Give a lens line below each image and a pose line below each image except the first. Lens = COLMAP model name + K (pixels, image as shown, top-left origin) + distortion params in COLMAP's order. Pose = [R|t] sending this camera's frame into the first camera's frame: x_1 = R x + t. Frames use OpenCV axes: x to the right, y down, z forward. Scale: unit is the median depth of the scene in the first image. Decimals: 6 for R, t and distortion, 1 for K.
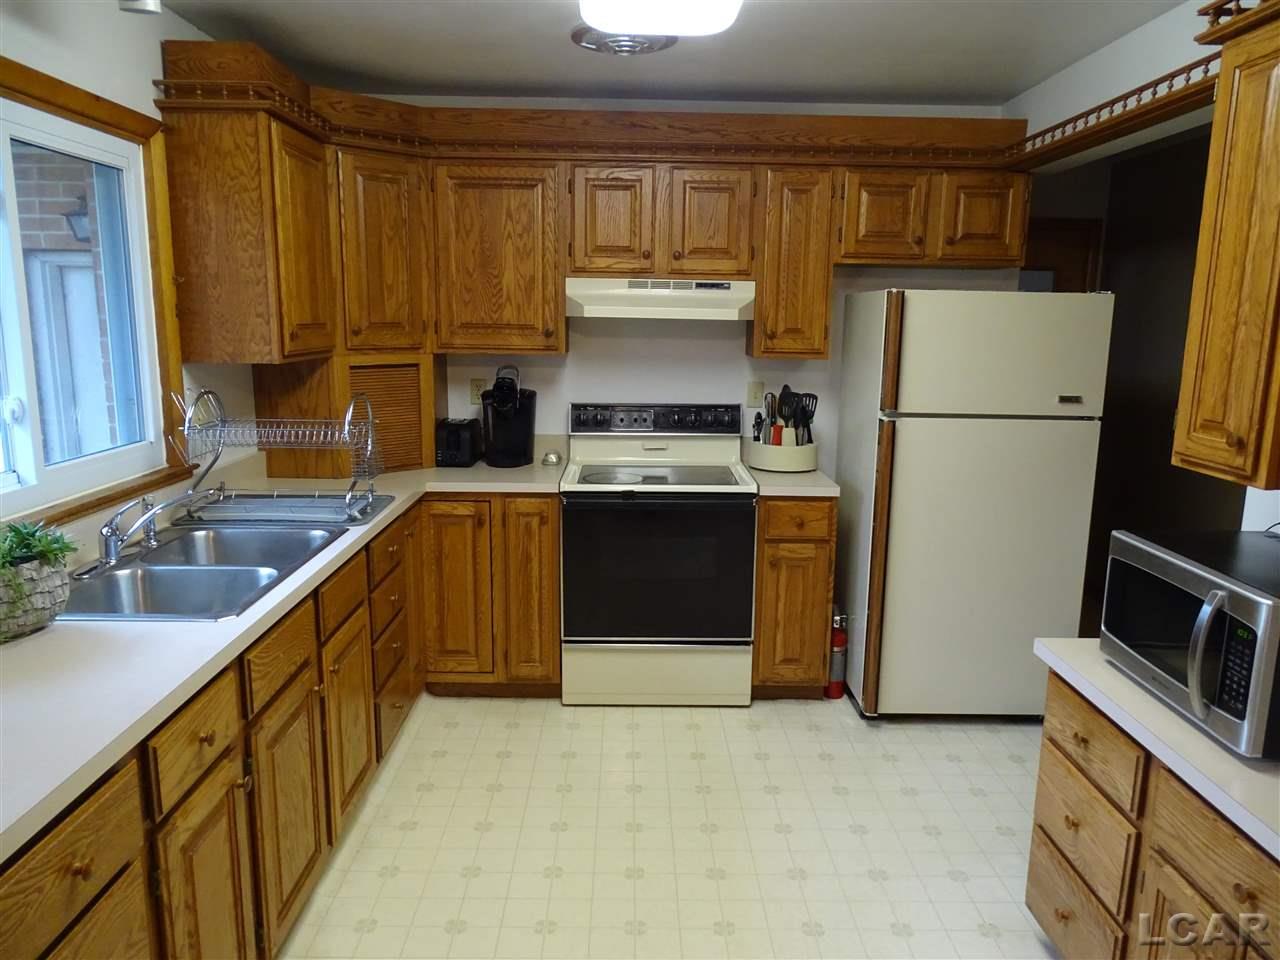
lens RADIAL K [[903.0, 0, 639.0], [0, 903.0, 476.9], [0, 0, 1]] dist [0.001015, -0.002980]
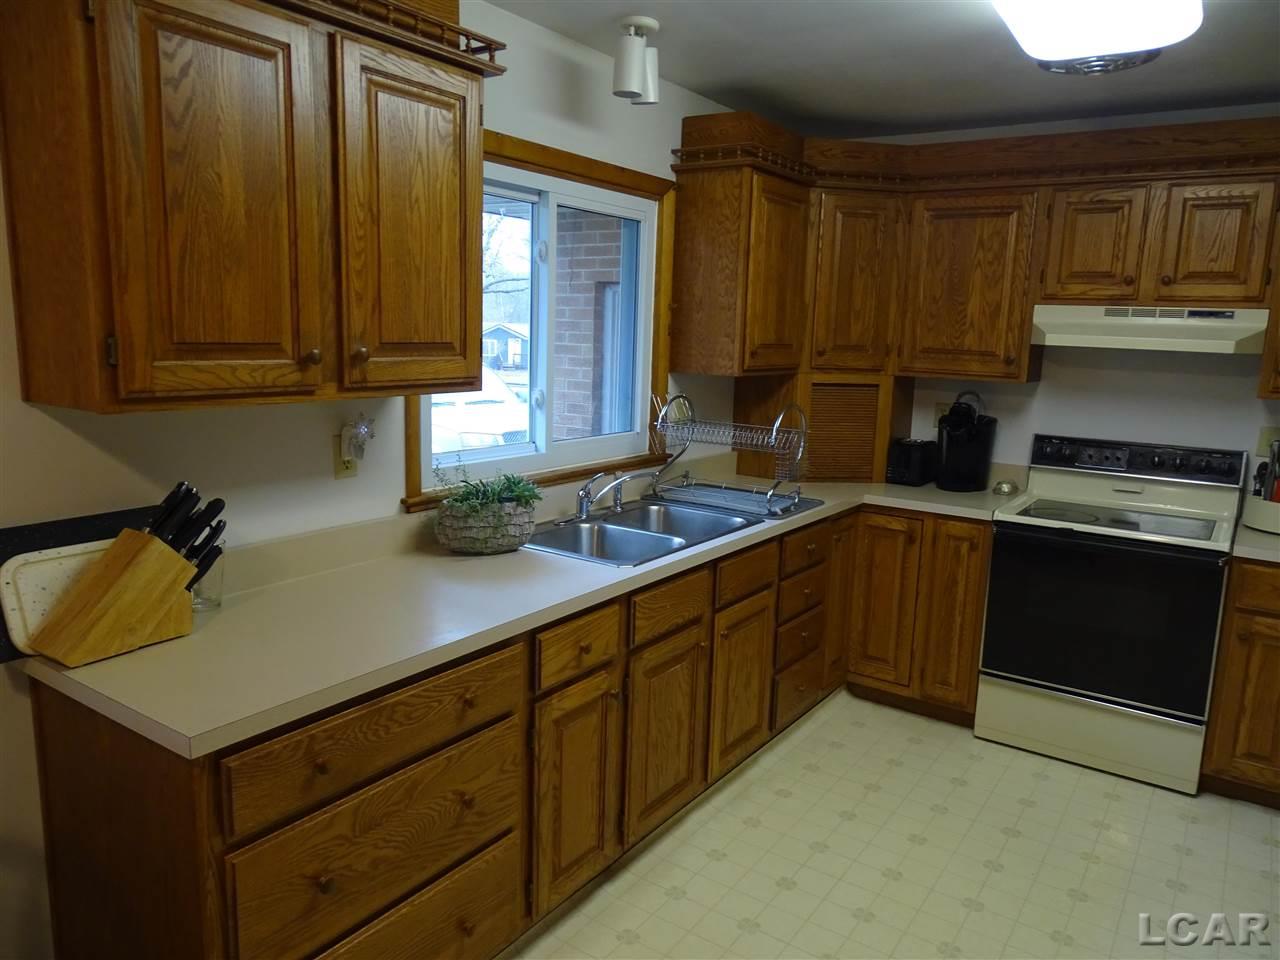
lens RADIAL K [[903.0, 0, 647.3], [0, 903.0, 477.3], [0, 0, 1]] dist [0.001015, -0.002980]
pose [[0.819718, 0.109107, -0.562279, 0.149732], [-0.124727, 0.992134, 0.010683, 0.006560], [0.559021, 0.061374, 0.826879, -0.031425]]
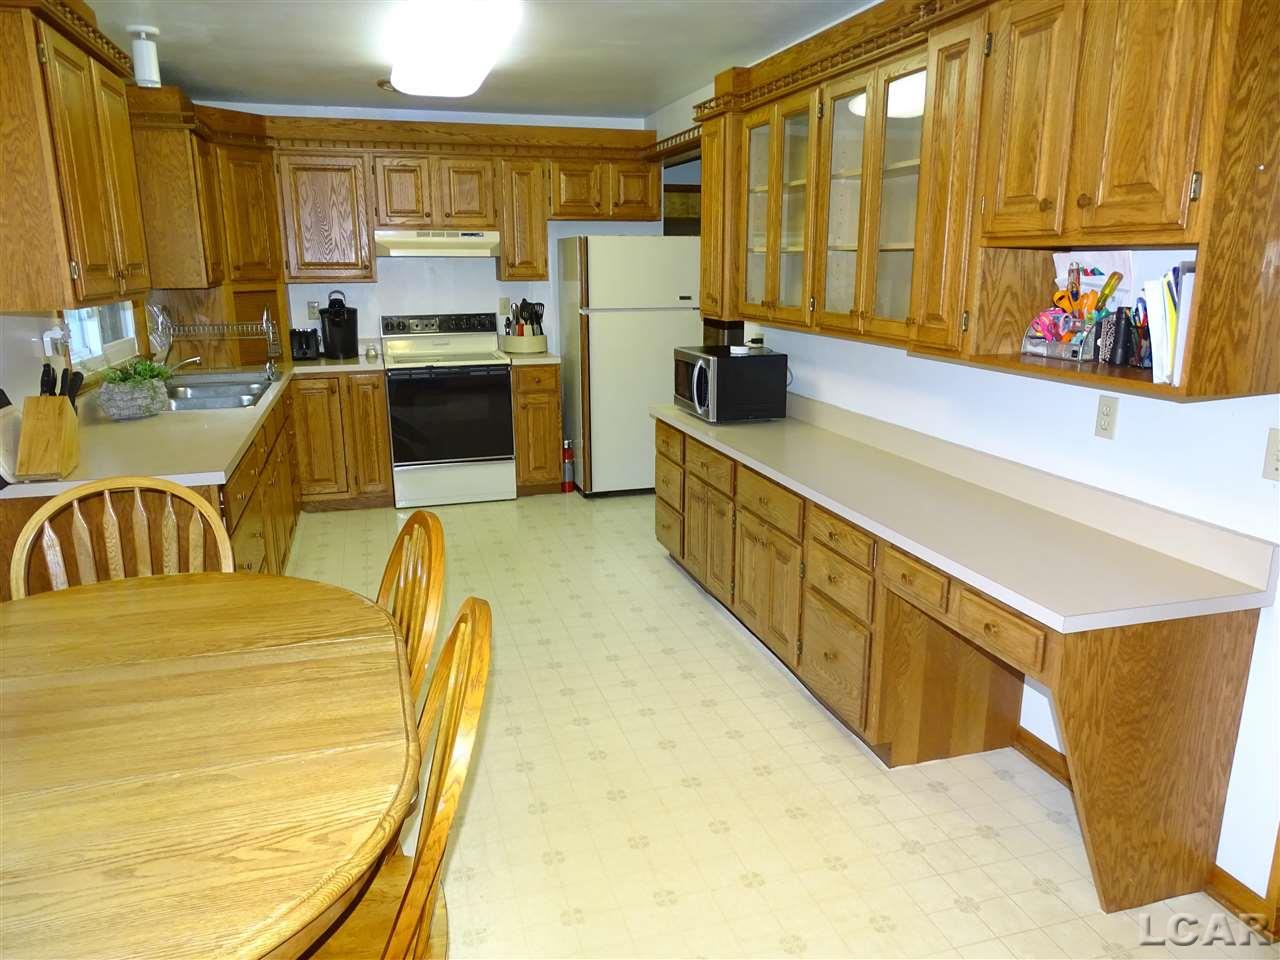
lens RADIAL K [[903.0, 0, 636.8], [0, 903.0, 473.1], [0, 0, 1]] dist [0.001015, -0.002980]
pose [[0.962003, -0.082365, 0.260318, -0.087988], [0.068677, 0.995756, 0.061266, 0.127766], [-0.264259, -0.041060, 0.963577, -0.620093]]
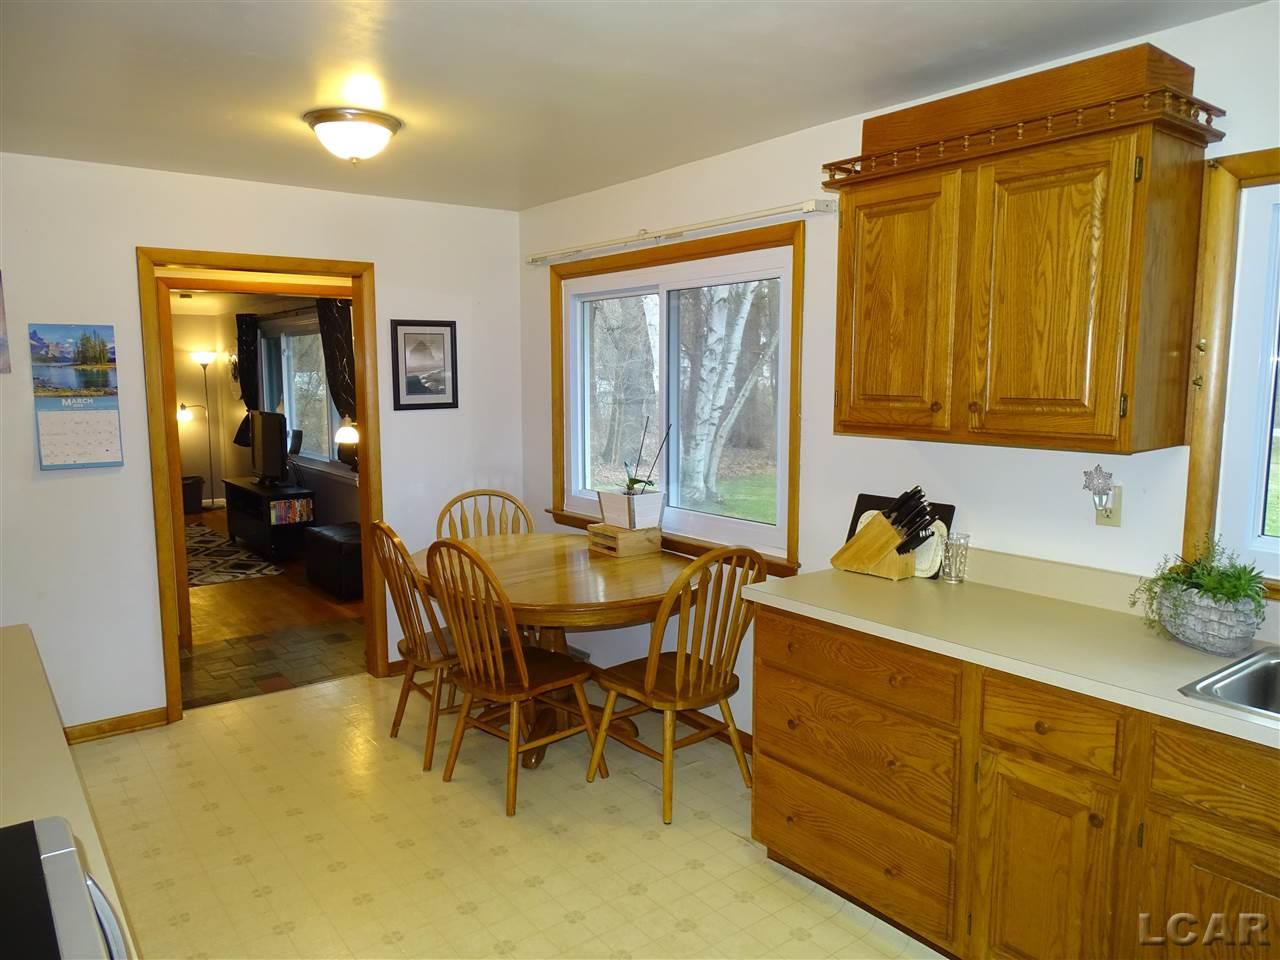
lens RADIAL K [[903.0, 0, 641.8], [0, 903.0, 477.6], [0, 0, 1]] dist [0.001015, -0.002980]
pose [[-0.801188, 0.057893, -0.595606, 0.314311], [-0.118151, 0.960413, 0.252284, -0.131887], [0.586633, 0.272499, -0.762631, 0.712563]]
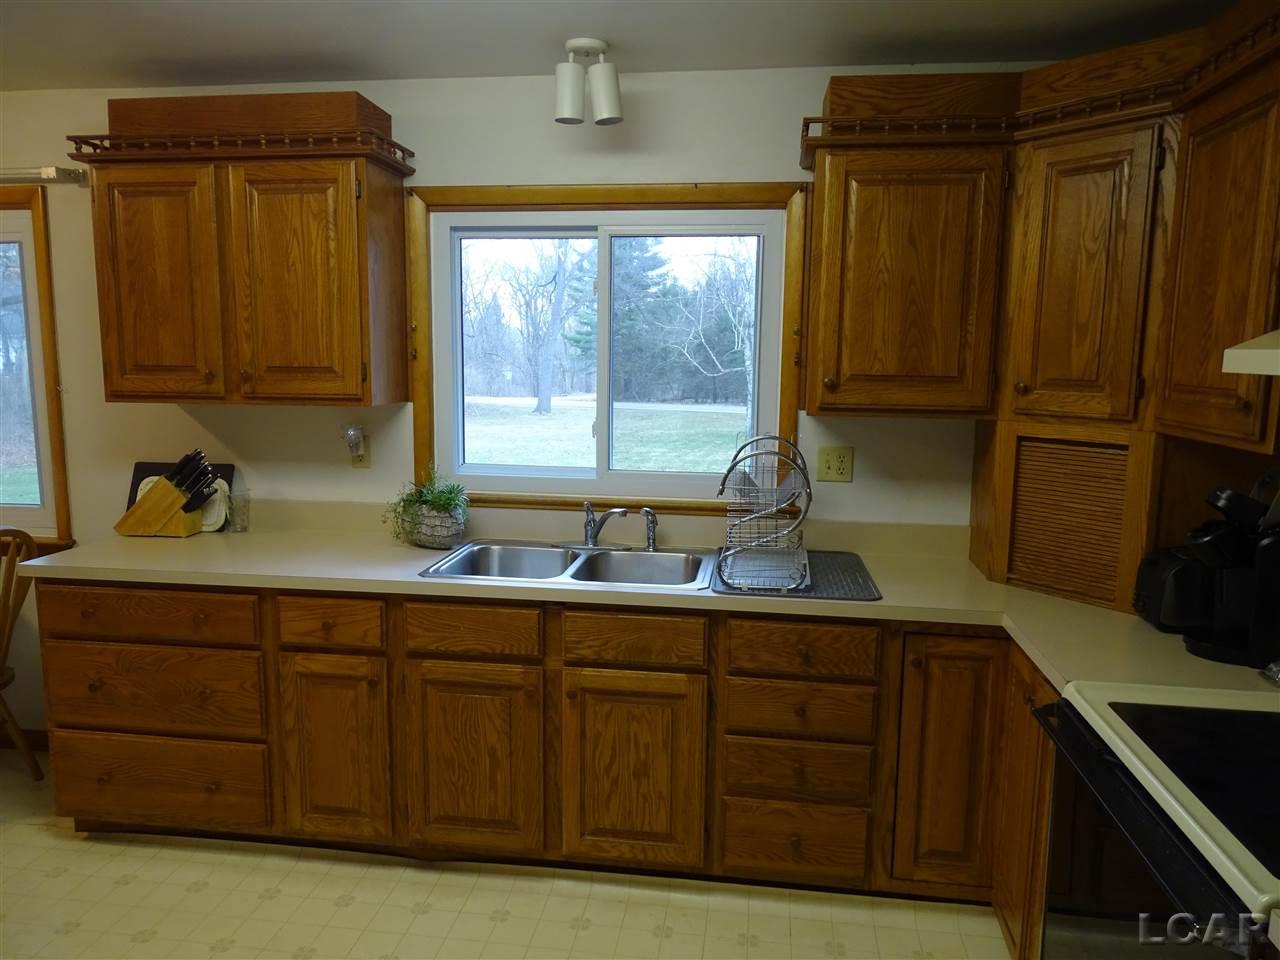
lens RADIAL K [[903.0, 0, 643.0], [0, 903.0, 477.0], [0, 0, 1]] dist [0.001015, -0.002980]
pose [[-0.144711, 0.122145, -0.981906, 0.442718], [-0.190512, 0.970345, 0.148784, -0.137810], [0.970960, 0.208595, -0.117149, 0.775561]]
